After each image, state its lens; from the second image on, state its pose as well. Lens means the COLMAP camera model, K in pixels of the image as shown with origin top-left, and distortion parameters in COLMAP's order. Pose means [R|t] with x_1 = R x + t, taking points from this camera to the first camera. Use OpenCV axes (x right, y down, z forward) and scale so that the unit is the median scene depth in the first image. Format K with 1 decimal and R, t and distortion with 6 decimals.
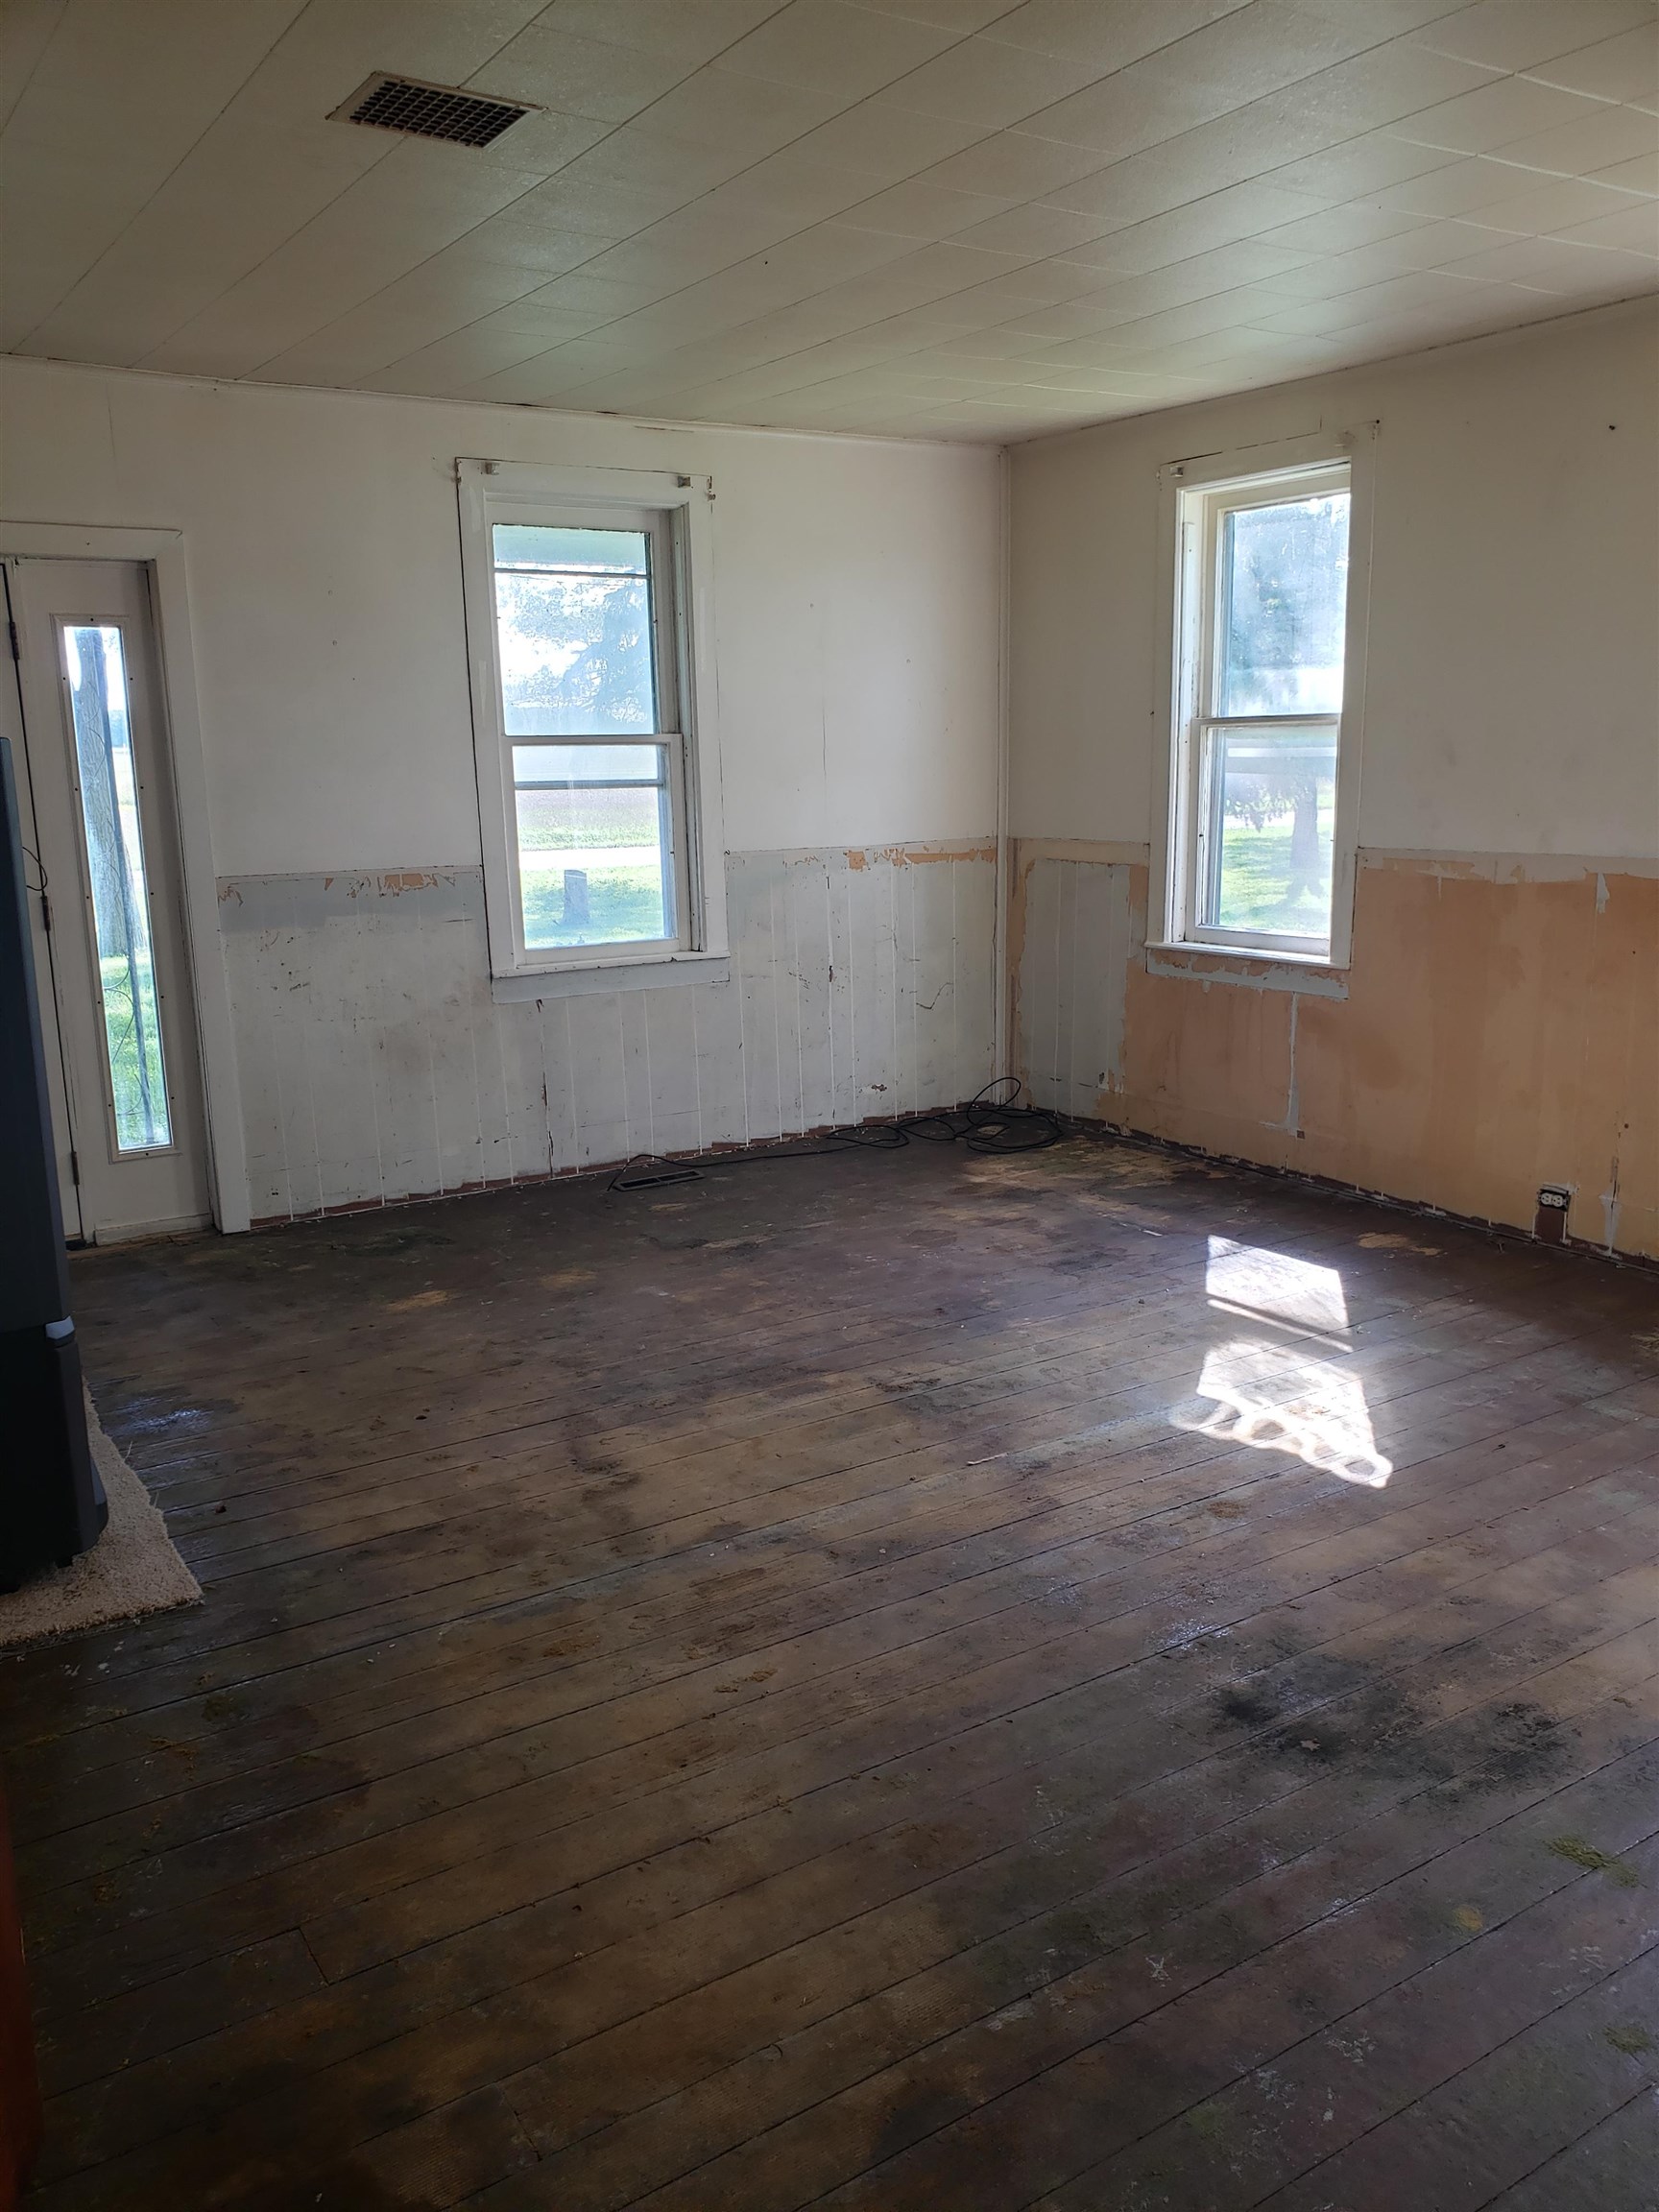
lens RADIAL K [[1703.1, 0, 837.5], [0, 1703.1, 1135.9], [0, 0, 1]] dist [0.032092, -0.027249]
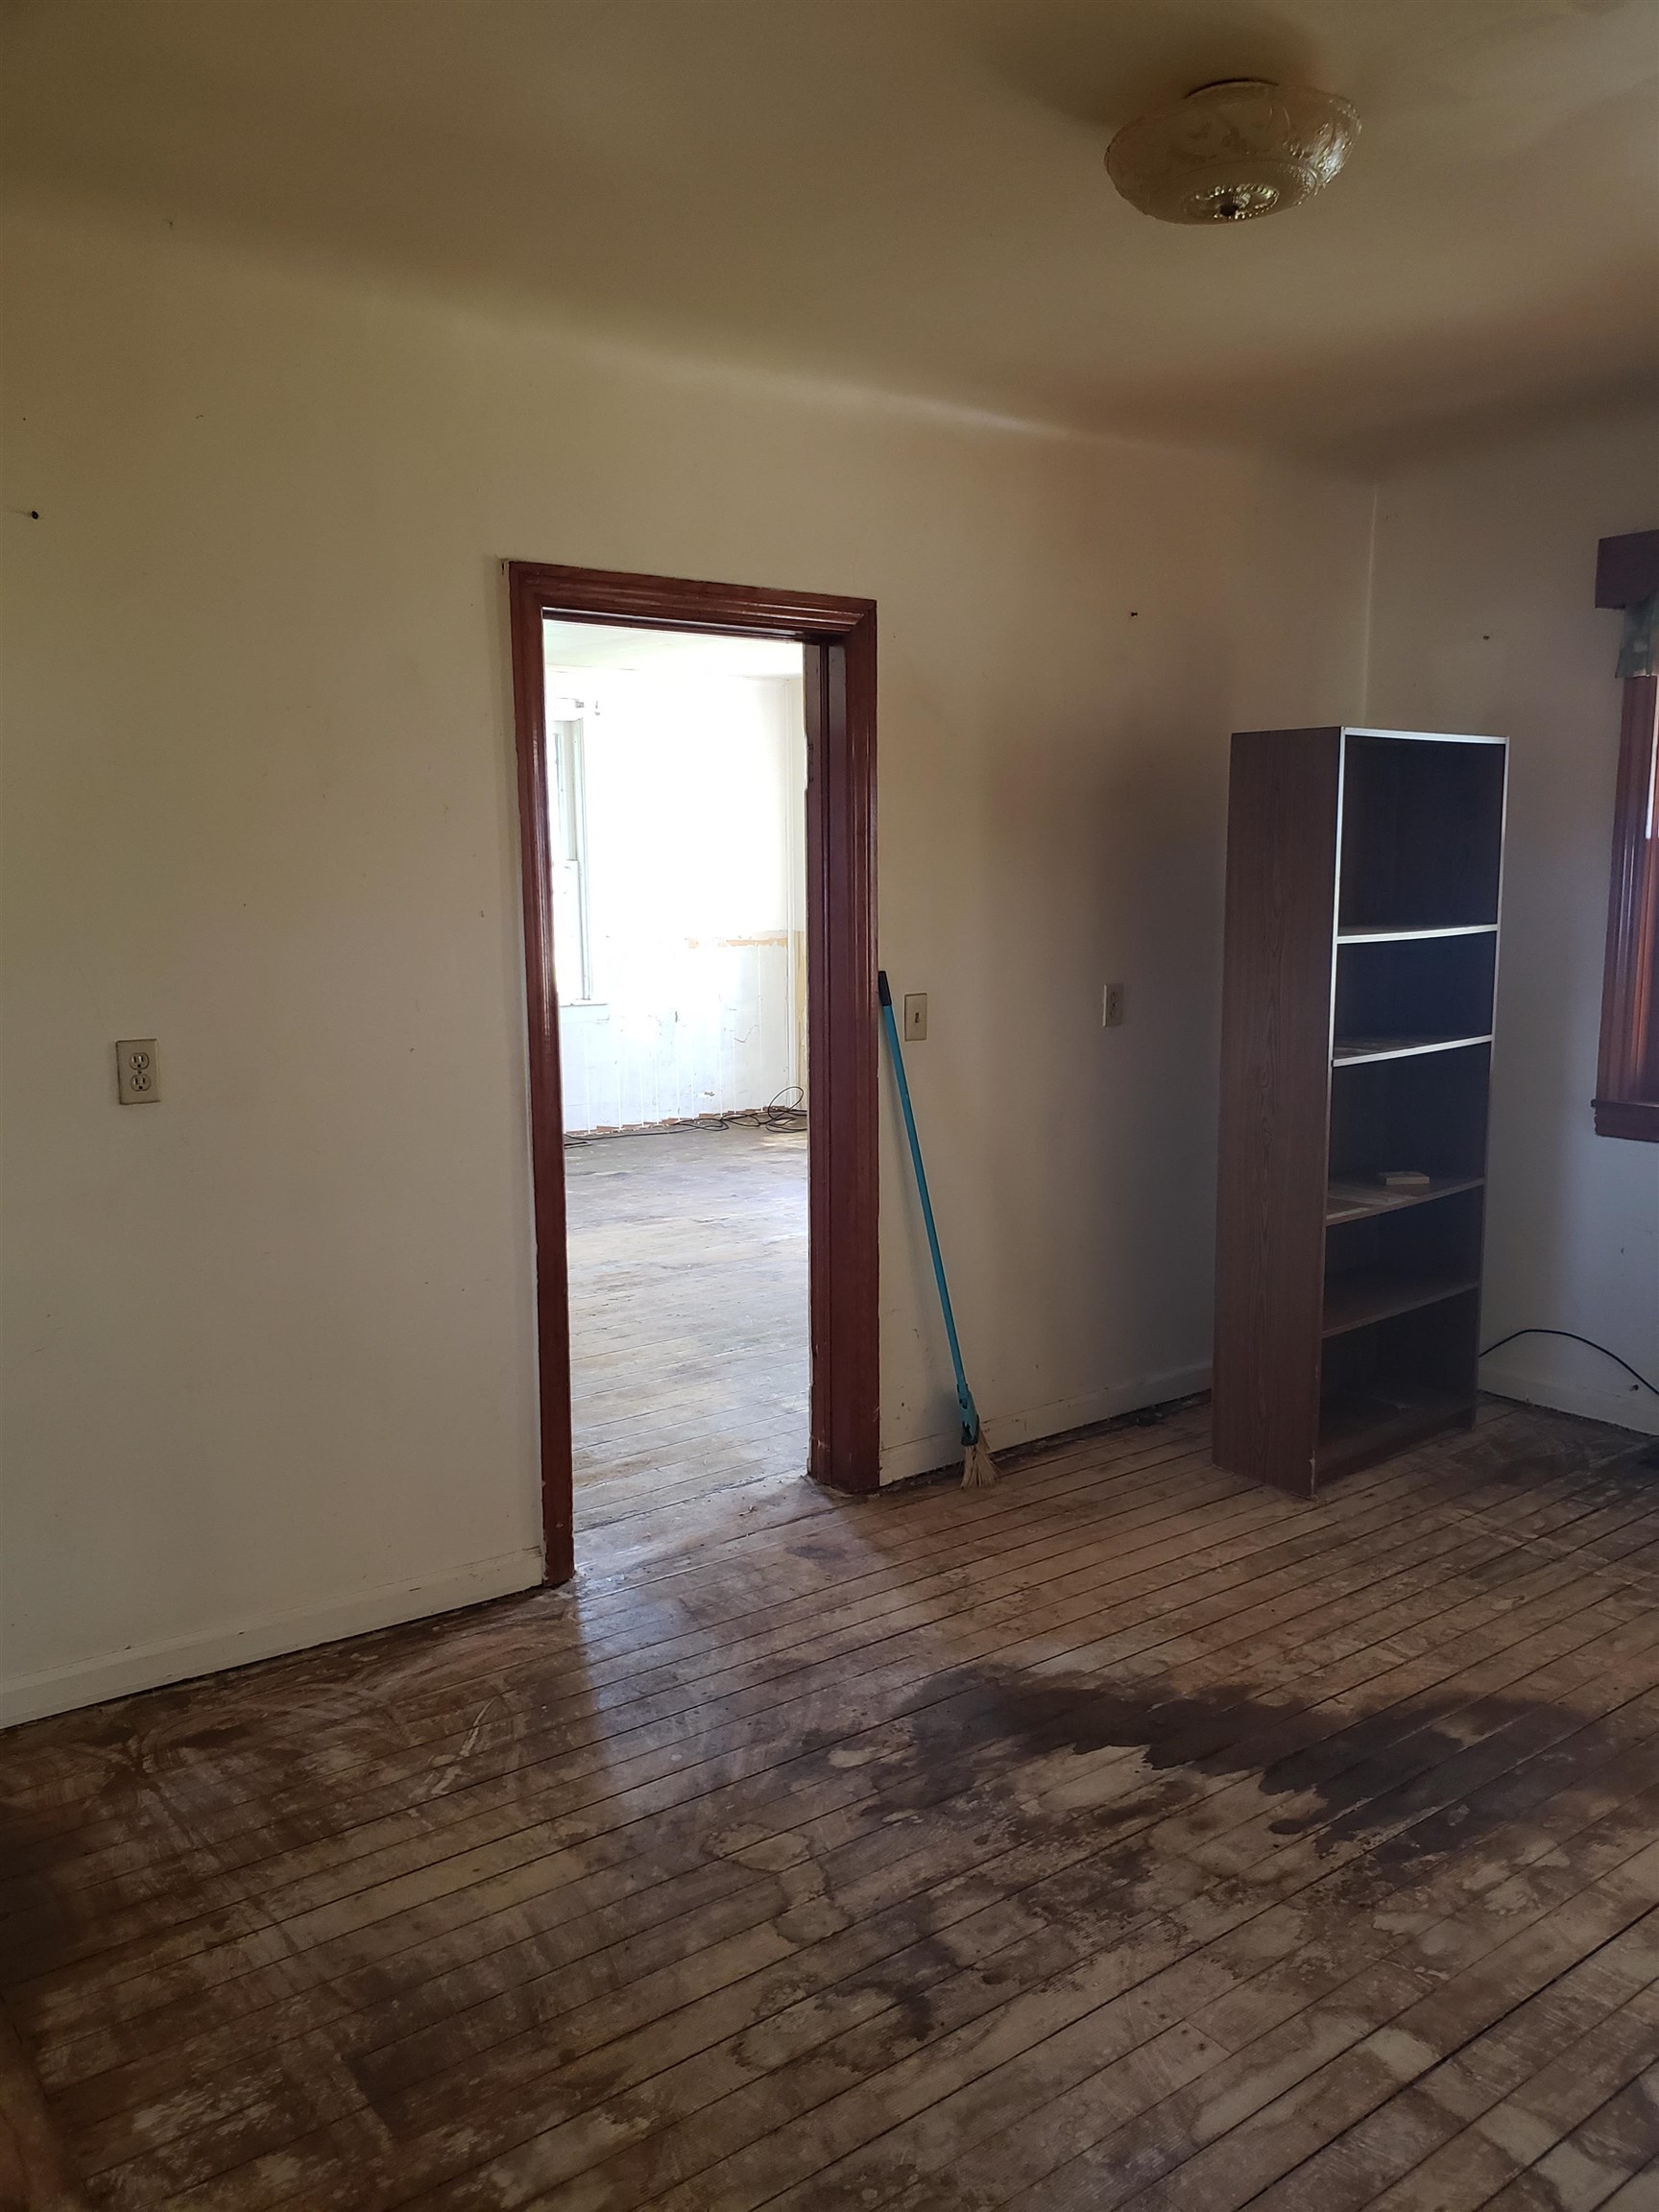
lens RADIAL K [[1703.1, 0, 846.8], [0, 1703.1, 1118.1], [0, 0, 1]] dist [0.032092, -0.027249]
pose [[0.996756, -0.003487, 0.080405, 0.029658], [0.009811, 0.996874, -0.078394, 0.135086], [-0.079881, 0.078929, 0.993675, -0.605398]]
